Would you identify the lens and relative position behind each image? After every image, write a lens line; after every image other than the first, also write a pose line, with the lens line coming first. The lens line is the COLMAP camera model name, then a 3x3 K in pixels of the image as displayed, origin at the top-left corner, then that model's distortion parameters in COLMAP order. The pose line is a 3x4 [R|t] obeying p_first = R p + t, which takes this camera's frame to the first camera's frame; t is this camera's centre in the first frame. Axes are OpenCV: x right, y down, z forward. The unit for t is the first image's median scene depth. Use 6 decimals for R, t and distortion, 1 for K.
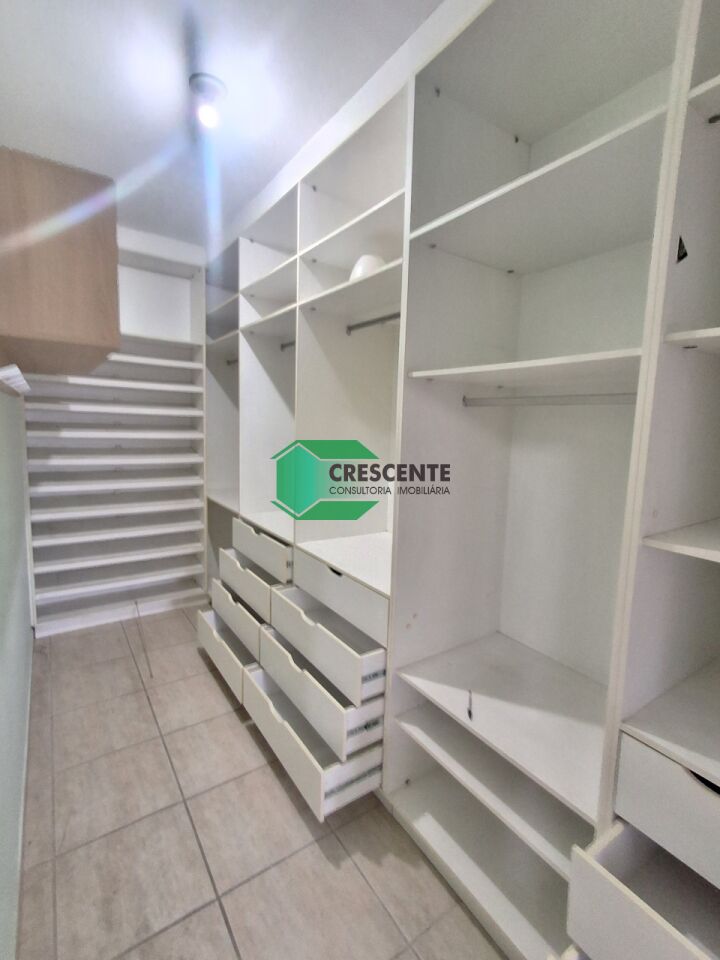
lens RADIAL K [[439.0, 0, 359.3], [0, 439.0, 472.5], [0, 0, 1]] dist [-0.010876, 0.006066]
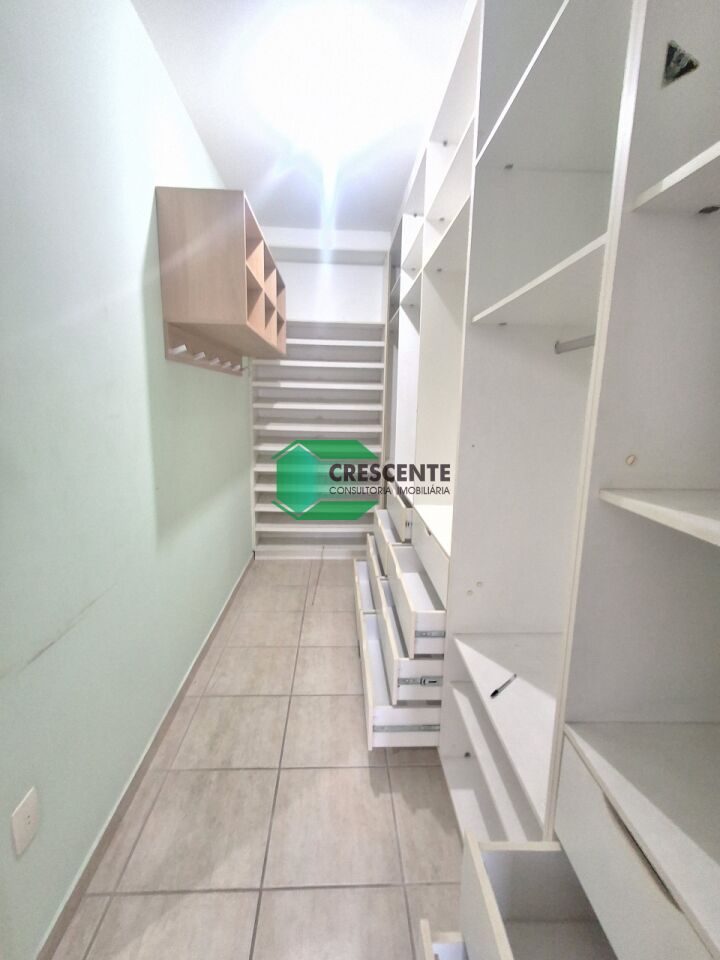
lens RADIAL K [[435.2, 0, 360.0], [0, 435.2, 480.0], [0, 0, 1]] dist [0.000532, -0.002327]
pose [[0.846704, 0.079065, -0.526157, 0.379078], [-0.052646, 0.996494, 0.065023, 0.057912], [0.529454, -0.027355, 0.847898, 0.084021]]
